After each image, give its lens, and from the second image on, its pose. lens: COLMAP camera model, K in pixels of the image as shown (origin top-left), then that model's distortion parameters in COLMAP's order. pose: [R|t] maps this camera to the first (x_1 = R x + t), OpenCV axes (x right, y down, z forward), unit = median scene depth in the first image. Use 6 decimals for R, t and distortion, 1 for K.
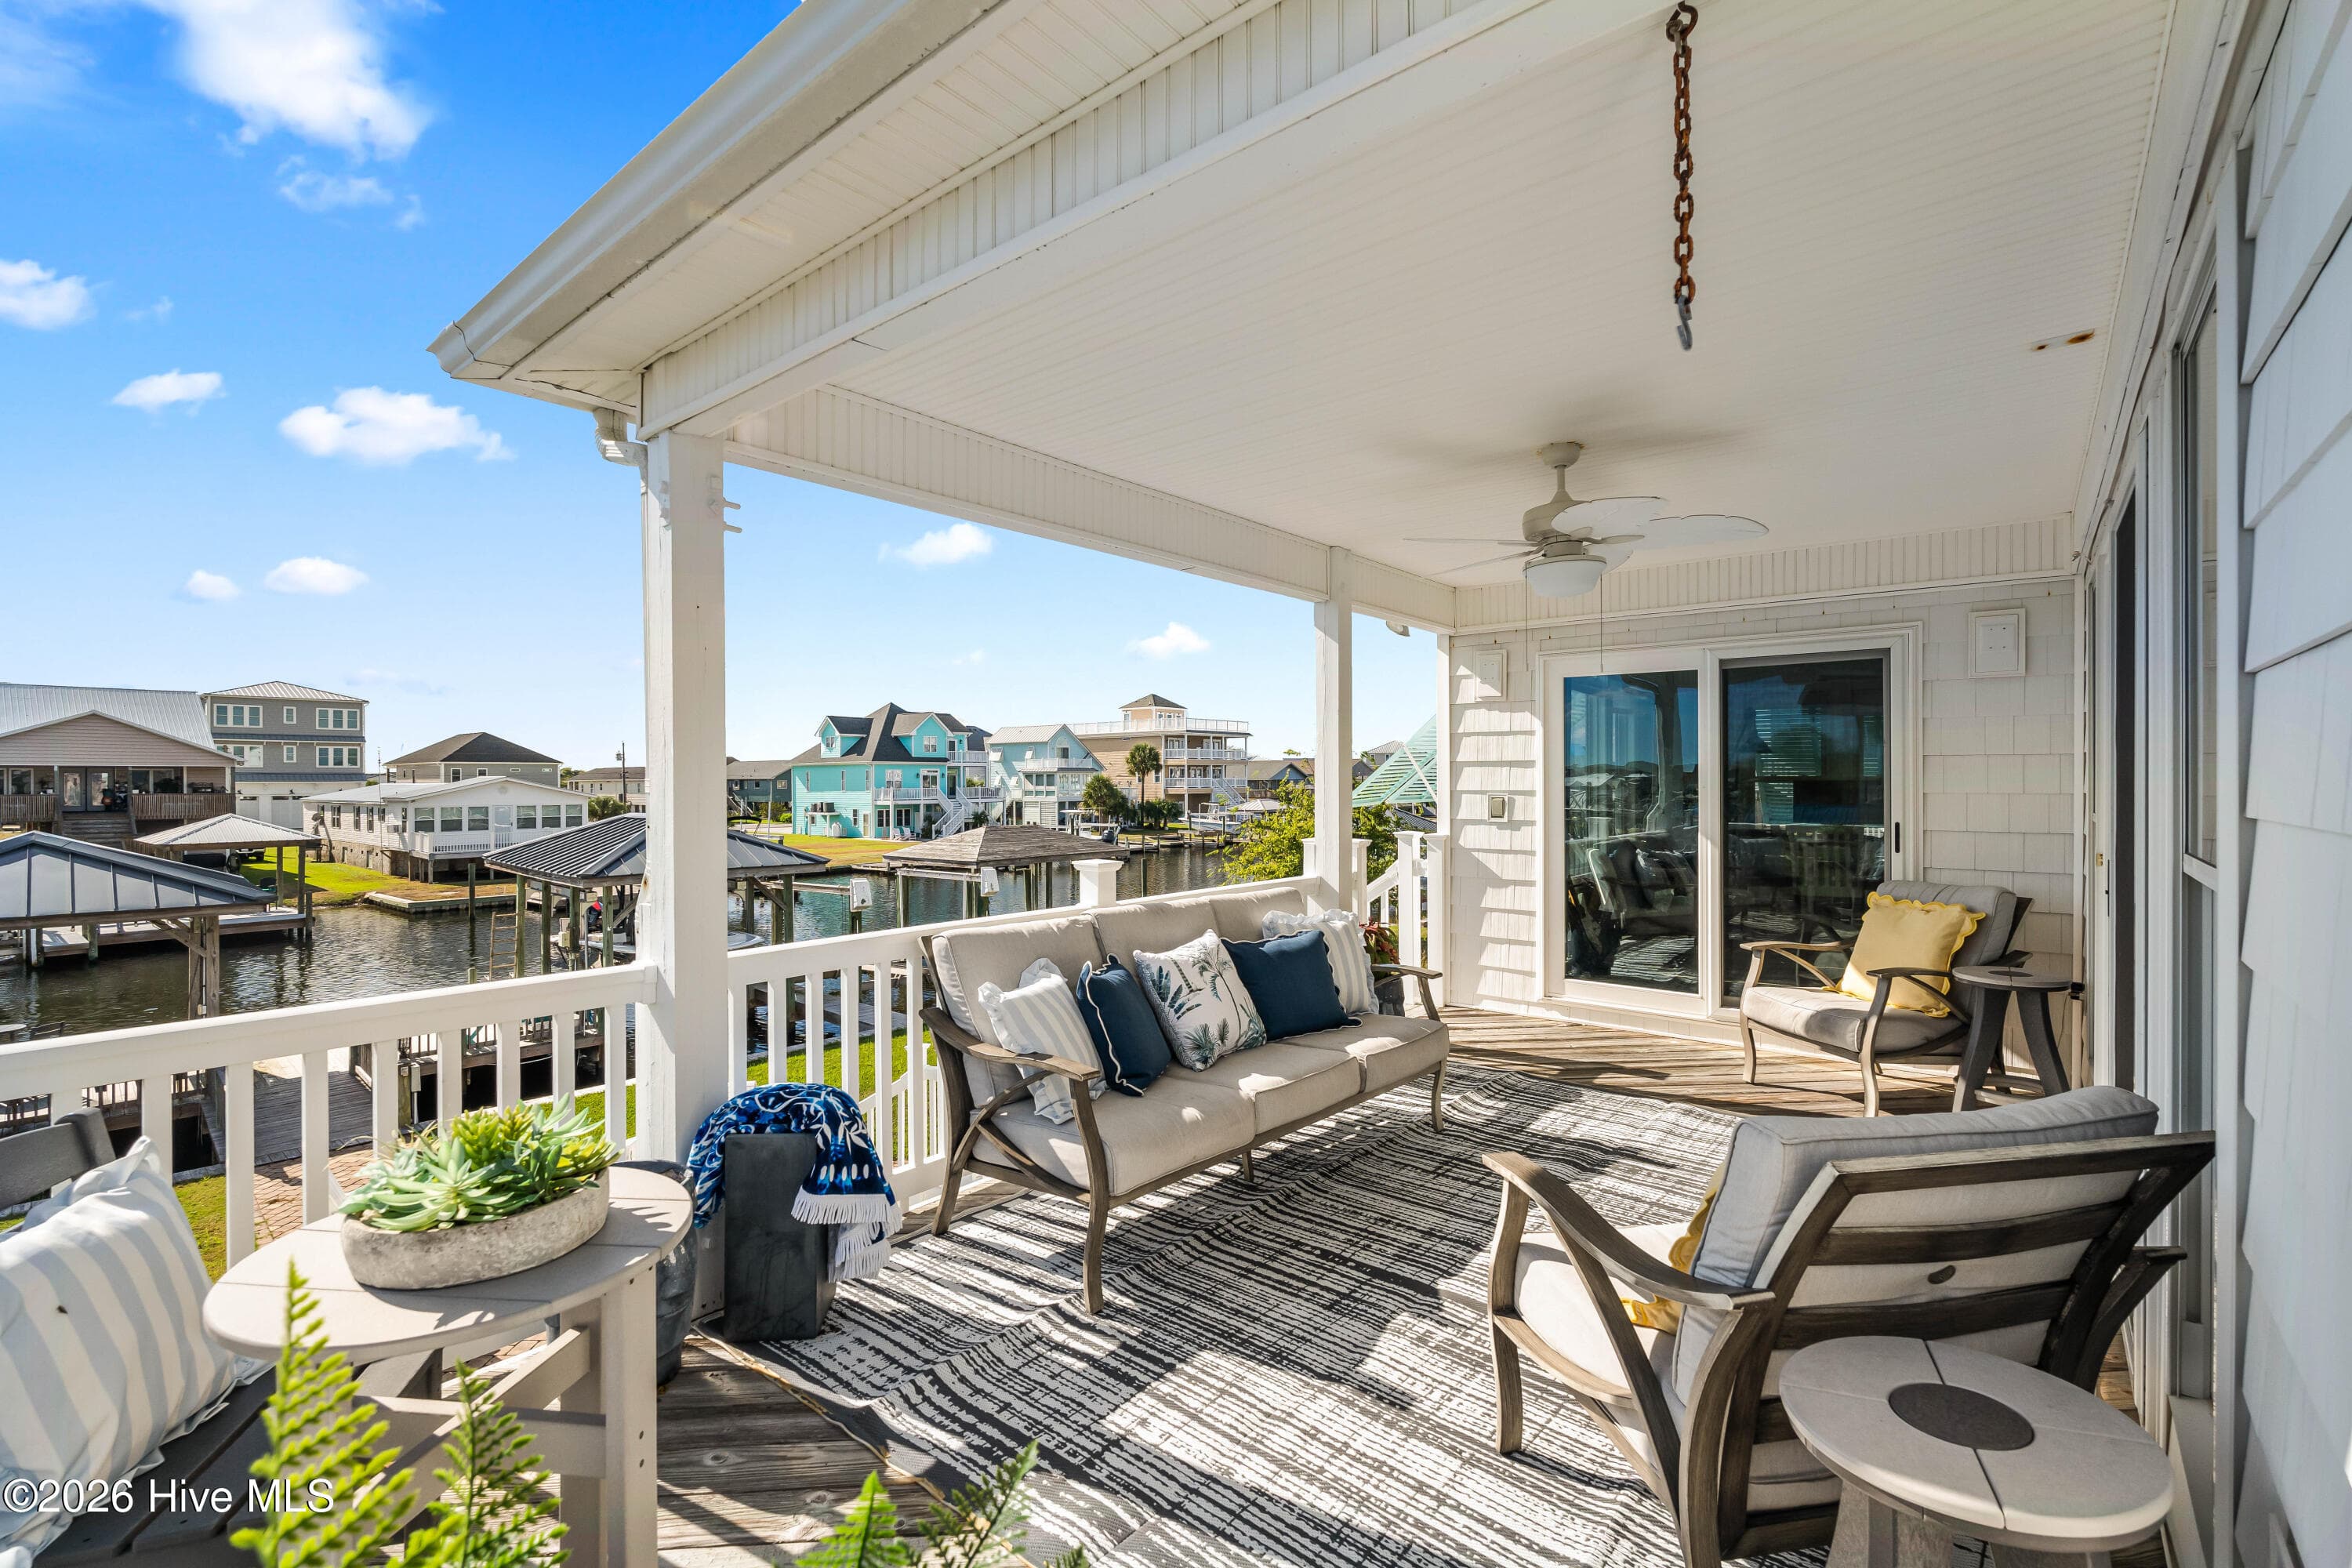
lens RADIAL K [[1014.3, 0, 1176.0], [0, 1014.3, 784.0], [0, 0, 1]] dist [-0.000615, -0.000187]
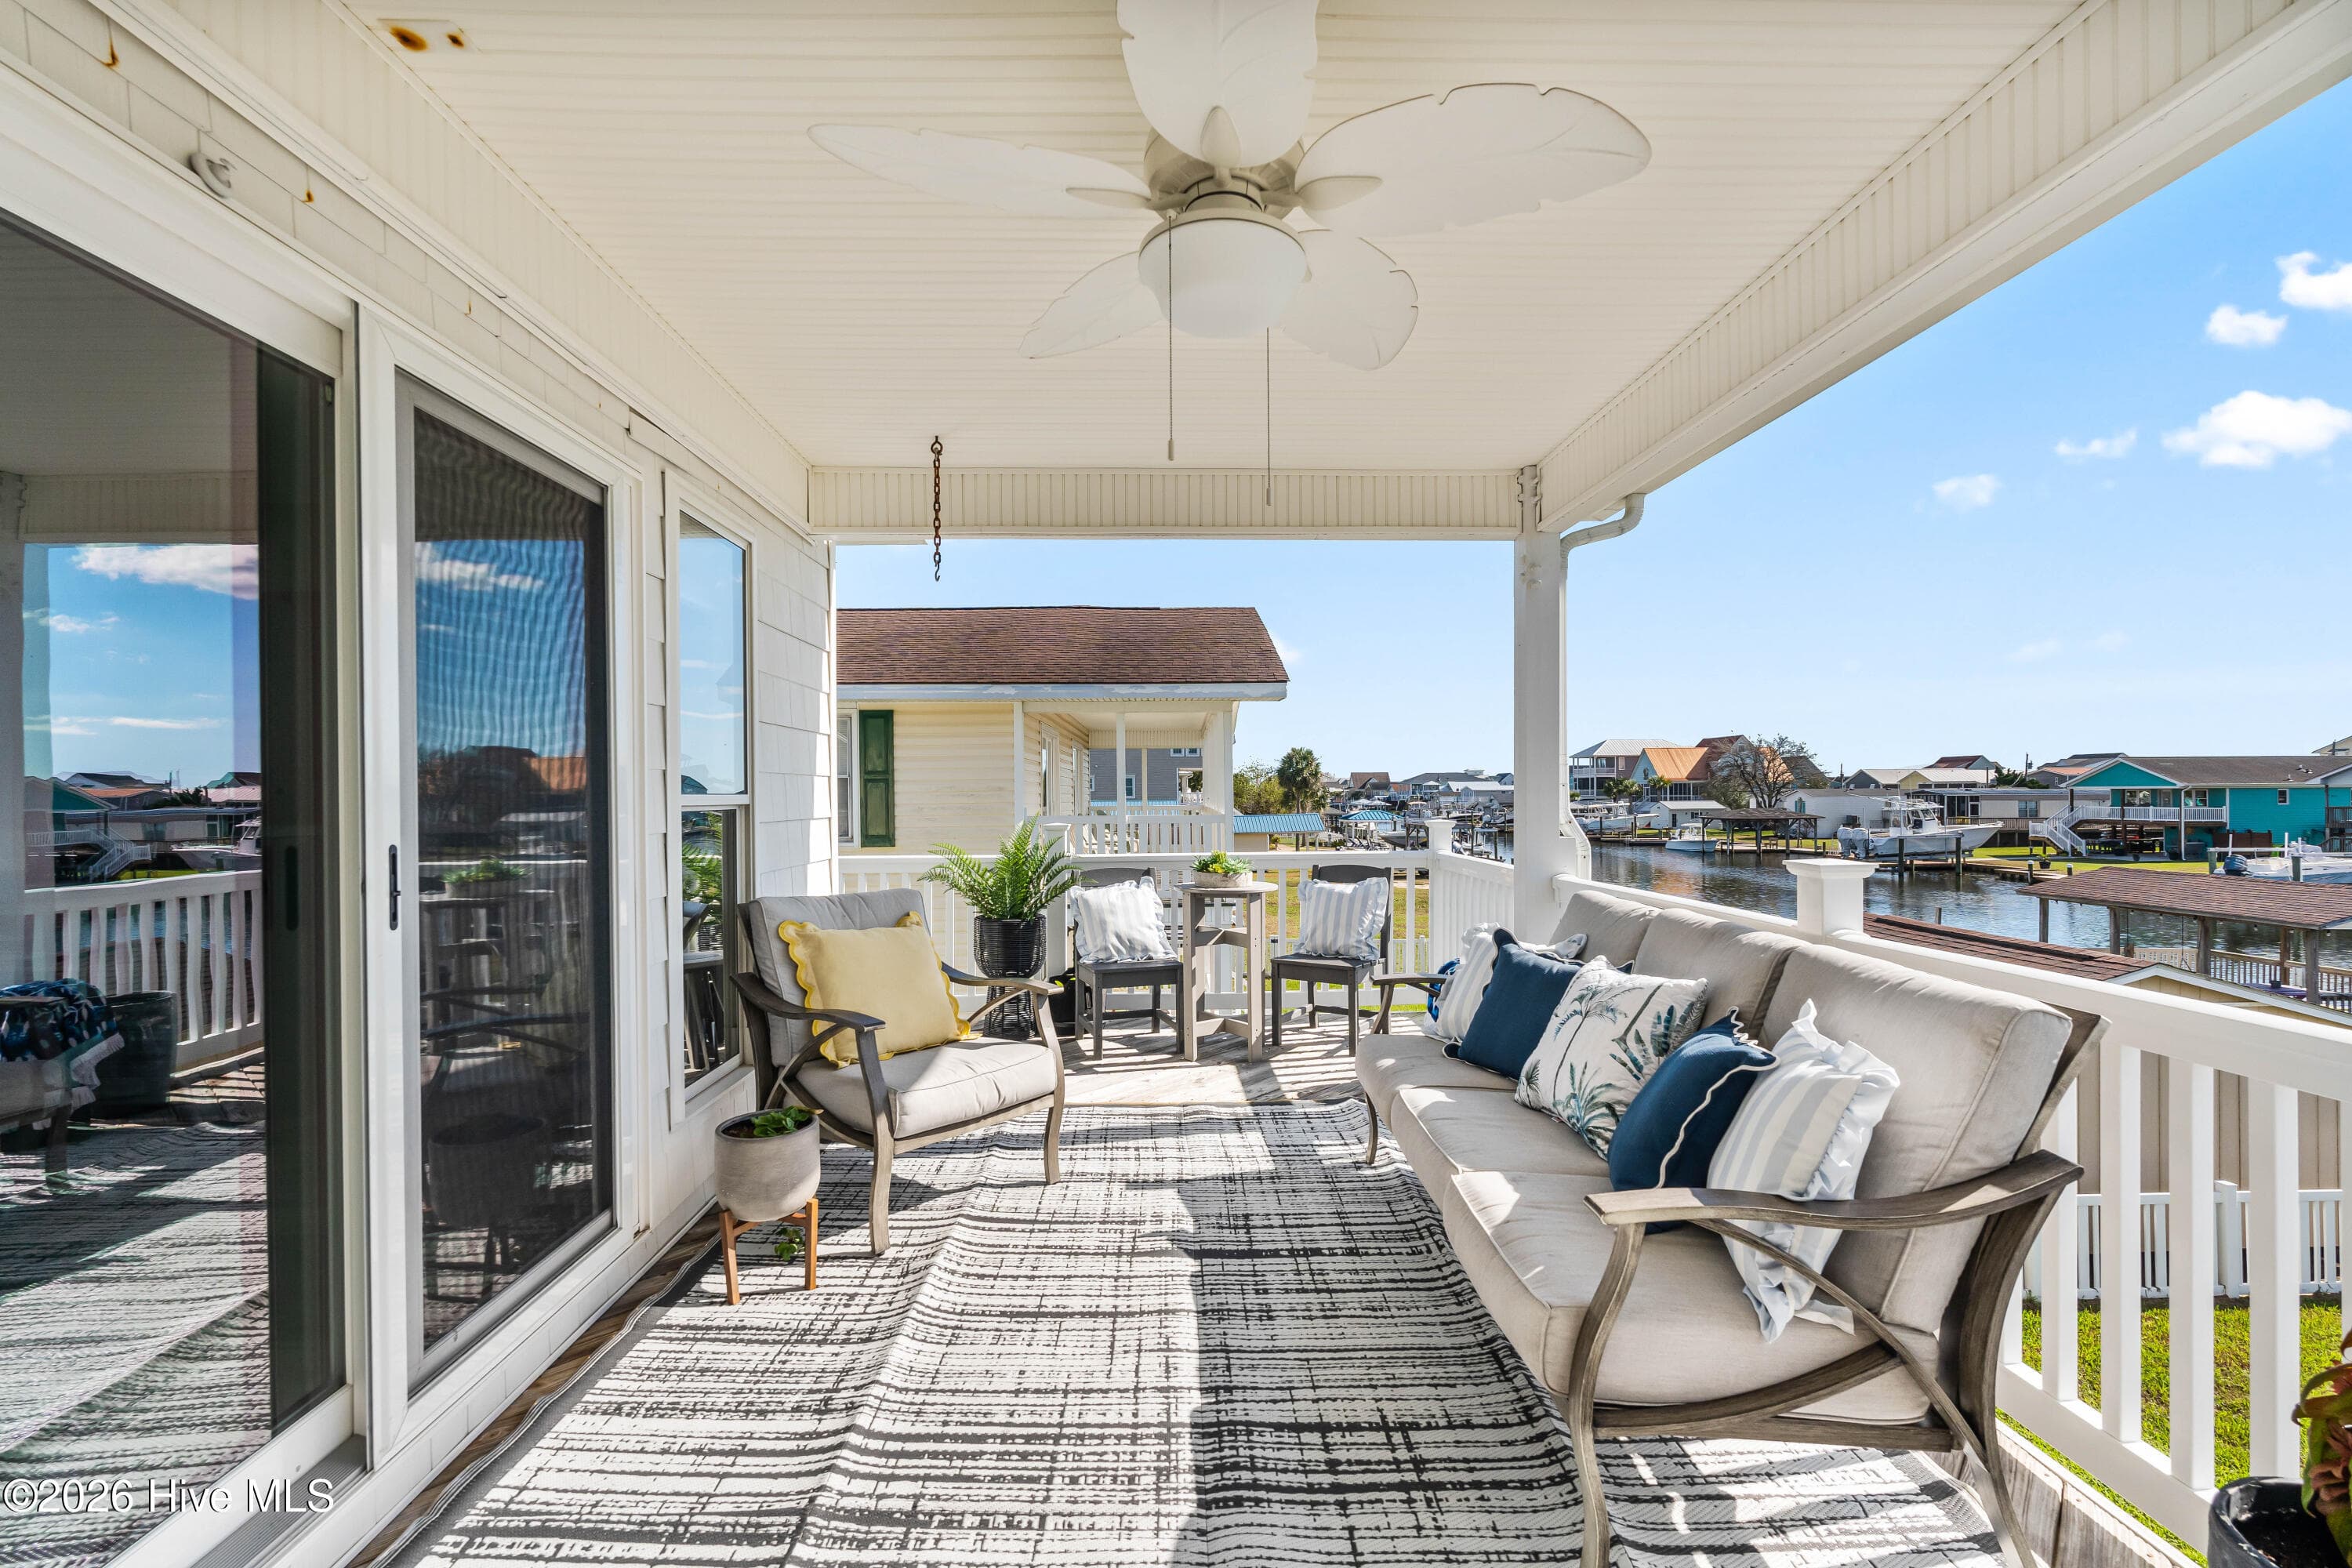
lens RADIAL K [[1014.3, 0, 1176.0], [0, 1014.3, 784.0], [0, 0, 1]] dist [-0.000615, -0.000187]
pose [[-0.744920, 0.005370, -0.667132, 1.067030], [0.014064, 0.999872, -0.007656, 0.050472], [0.667006, -0.015086, -0.744900, 1.999721]]
